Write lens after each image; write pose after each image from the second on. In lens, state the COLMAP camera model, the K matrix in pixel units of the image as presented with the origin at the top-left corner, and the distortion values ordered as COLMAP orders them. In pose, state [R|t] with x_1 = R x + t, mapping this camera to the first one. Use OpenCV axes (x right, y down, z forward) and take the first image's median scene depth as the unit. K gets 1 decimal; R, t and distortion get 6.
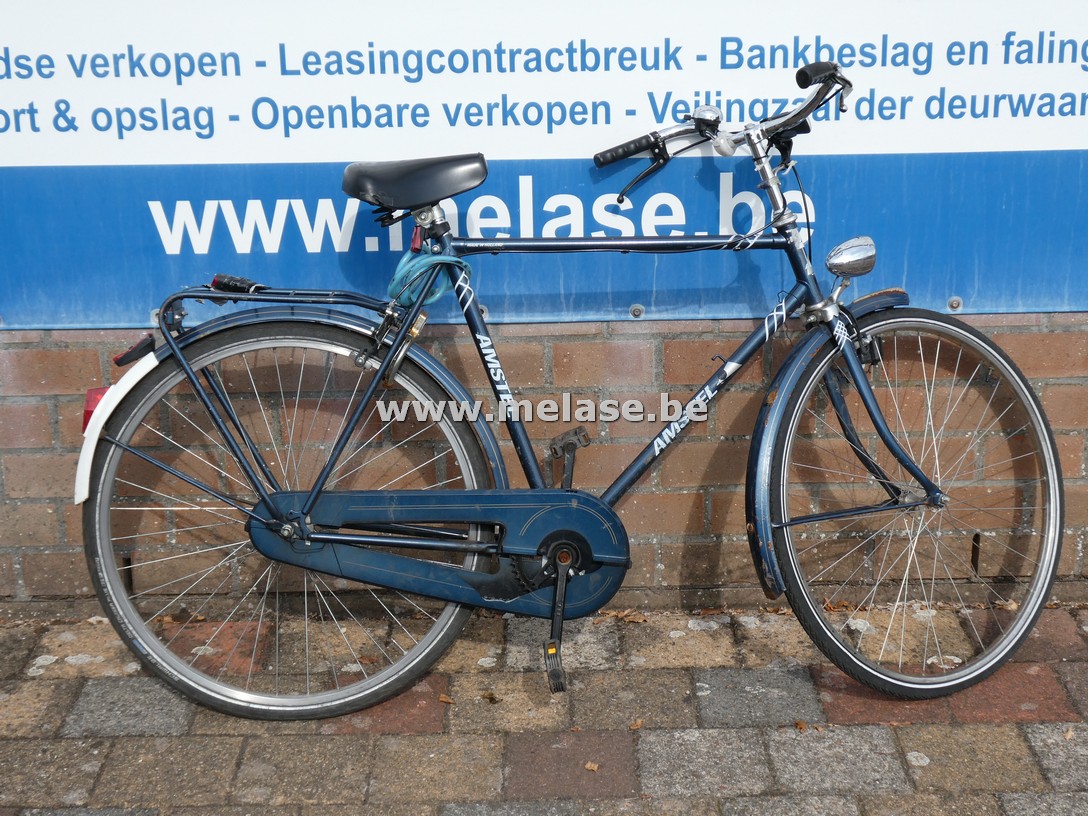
lens RADIAL K [[1791.9, 0, 544.0], [0, 1791.9, 408.0], [0, 0, 1]] dist [0.007683, 0.105549]
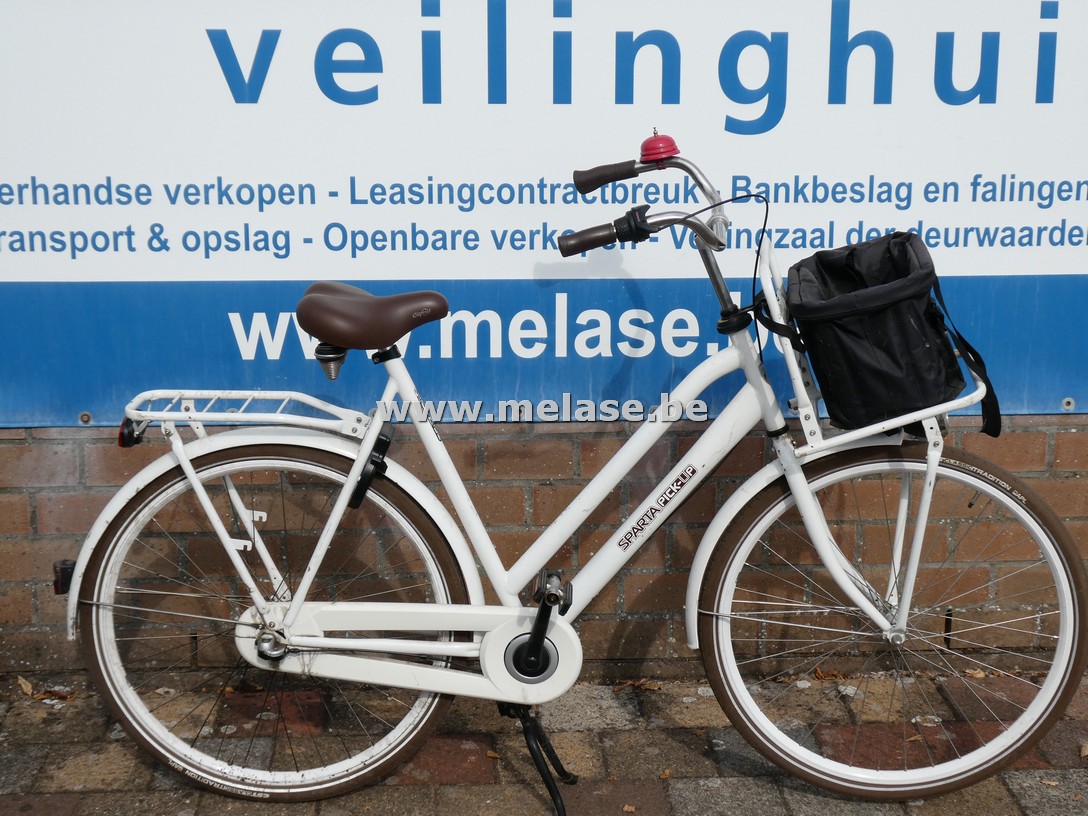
lens RADIAL K [[1791.9, 0, 544.0], [0, 1791.9, 408.0], [0, 0, 1]] dist [0.007683, 0.105549]
pose [[0.998173, 0.004158, 0.060274, -0.091796], [0.000146, 0.997460, -0.071235, 0.025683], [-0.060418, 0.071114, 0.995637, -0.136791]]
